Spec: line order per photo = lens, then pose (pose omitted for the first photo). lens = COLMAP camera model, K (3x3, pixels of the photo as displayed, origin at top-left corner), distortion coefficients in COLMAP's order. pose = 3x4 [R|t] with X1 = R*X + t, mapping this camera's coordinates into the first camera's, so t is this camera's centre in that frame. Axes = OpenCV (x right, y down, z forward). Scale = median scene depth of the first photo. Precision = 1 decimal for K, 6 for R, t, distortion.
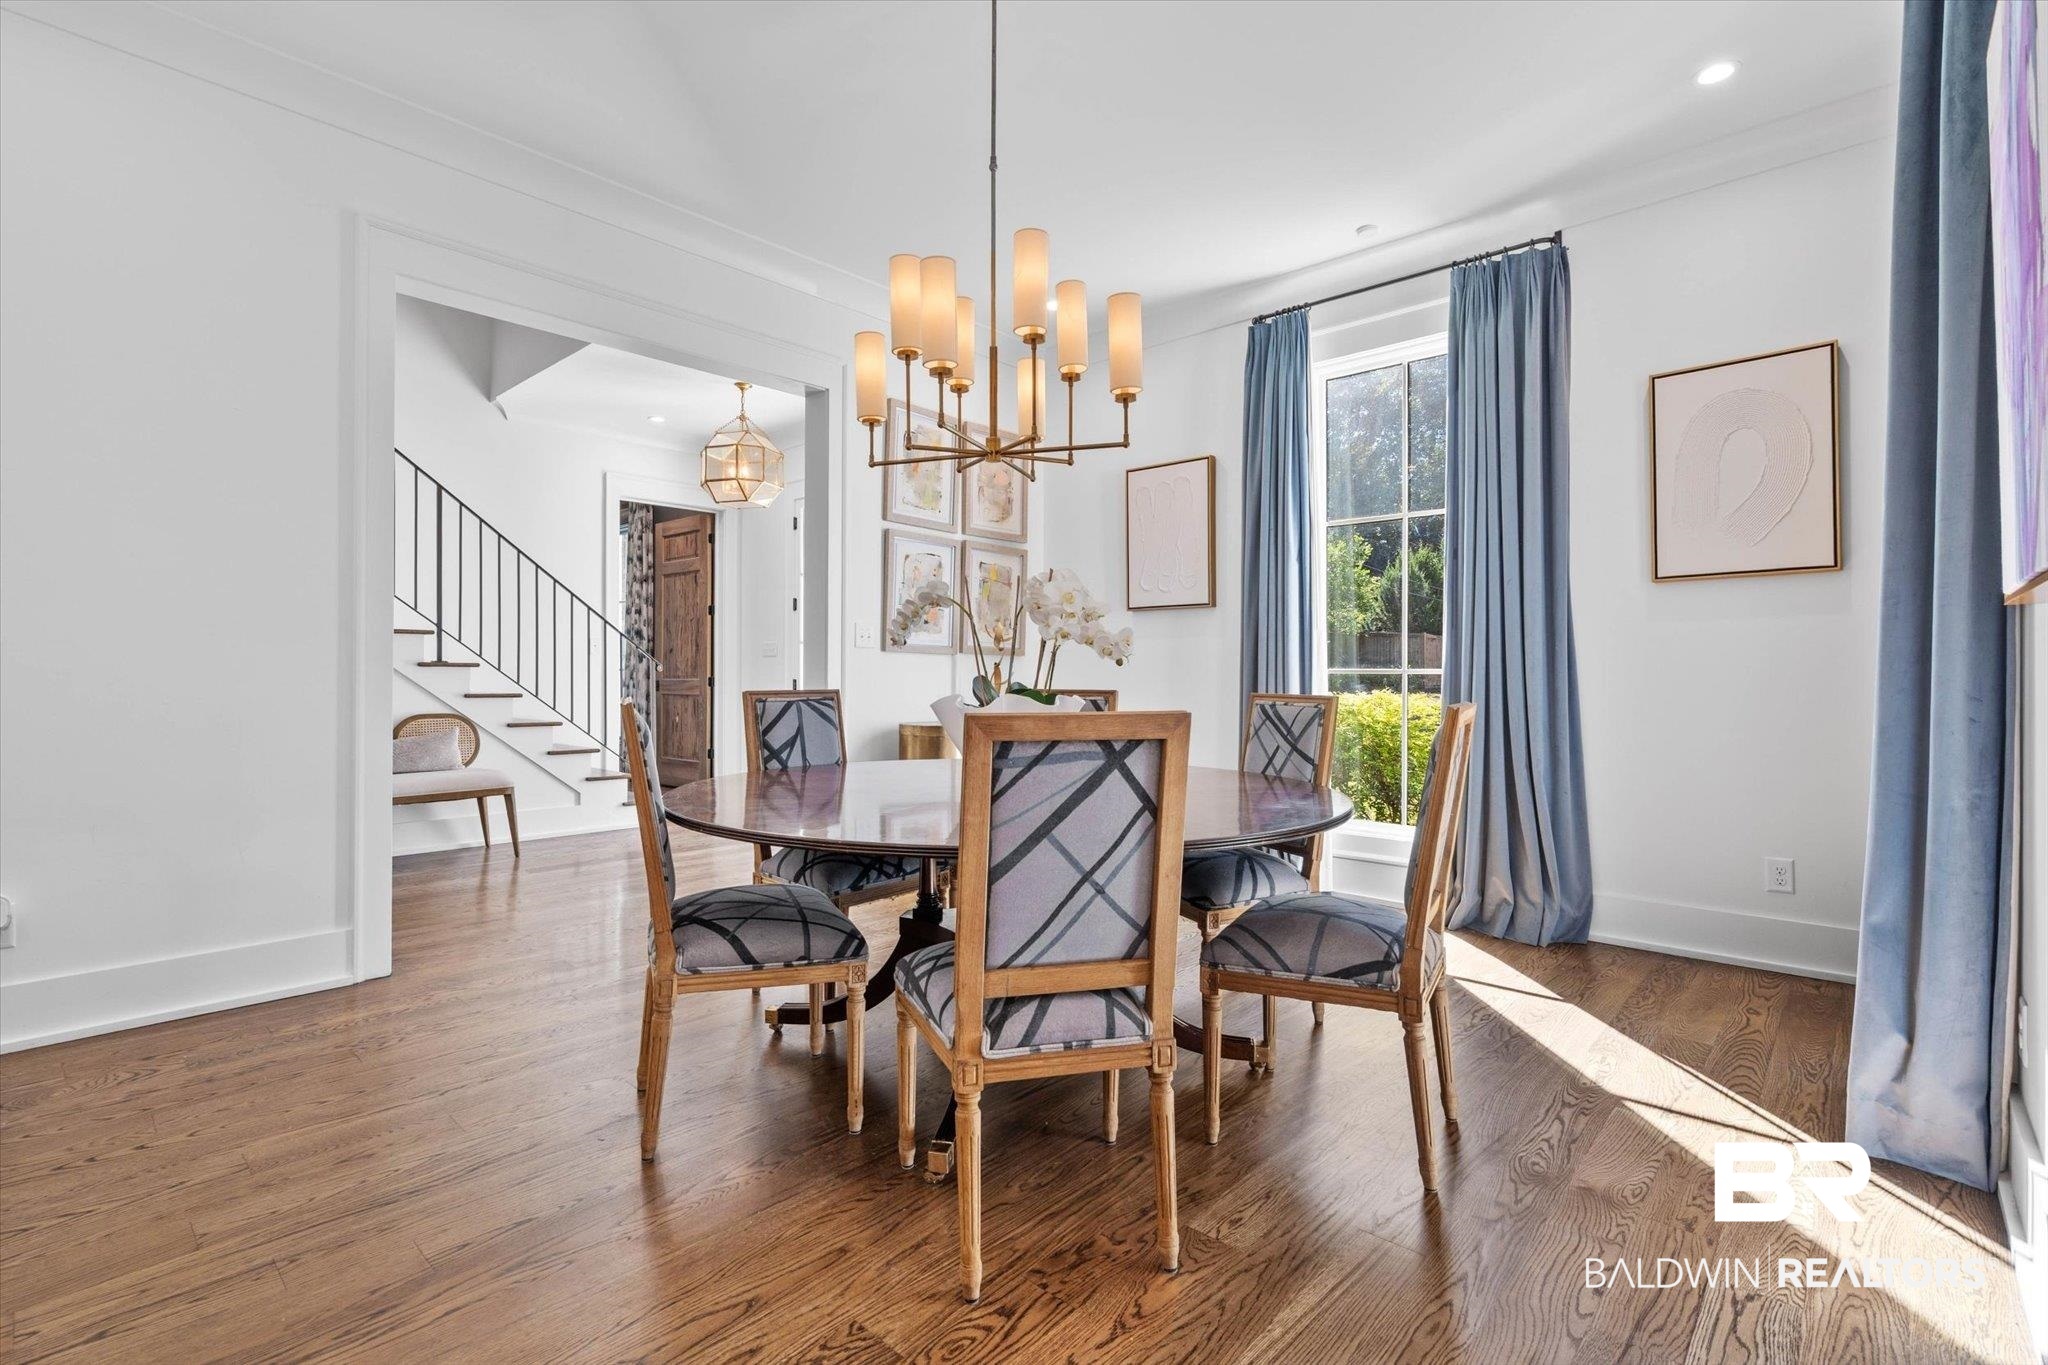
lens RADIAL K [[934.5, 0, 1016.8], [0, 934.5, 689.4], [0, 0, 1]] dist [-0.001411, -0.000129]
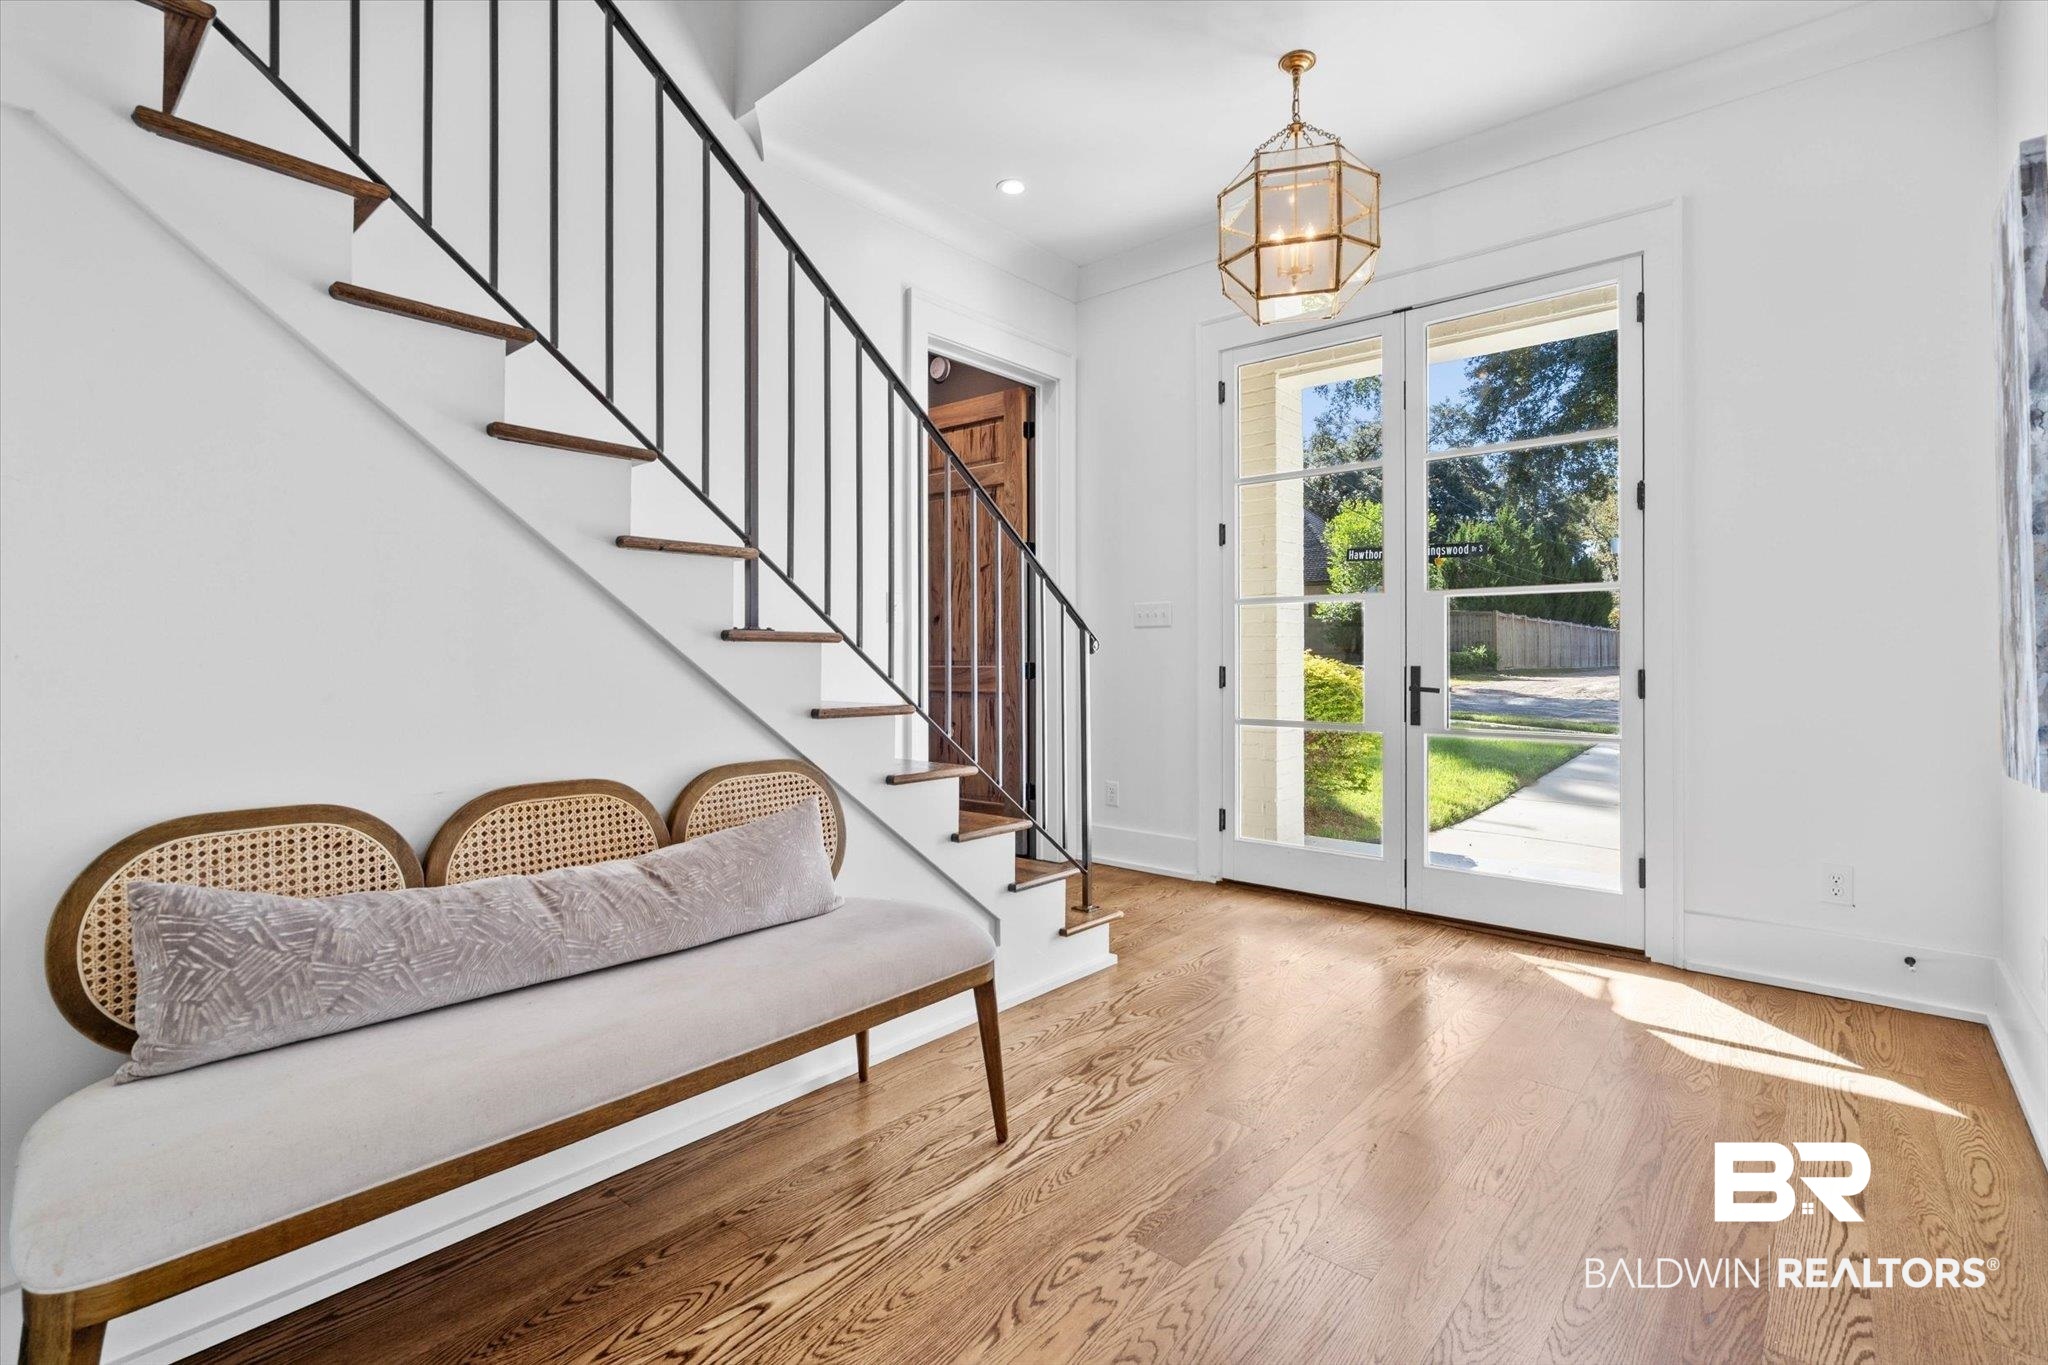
lens RADIAL K [[944.9, 0, 1002.7], [0, 944.9, 680.3], [0, 0, 1]] dist [-0.002912, -0.000234]
pose [[0.999823, 0.003970, 0.018389, -0.509302], [-0.004079, 0.999975, 0.005859, -0.010334], [-0.018365, -0.005933, 0.999814, 0.582691]]
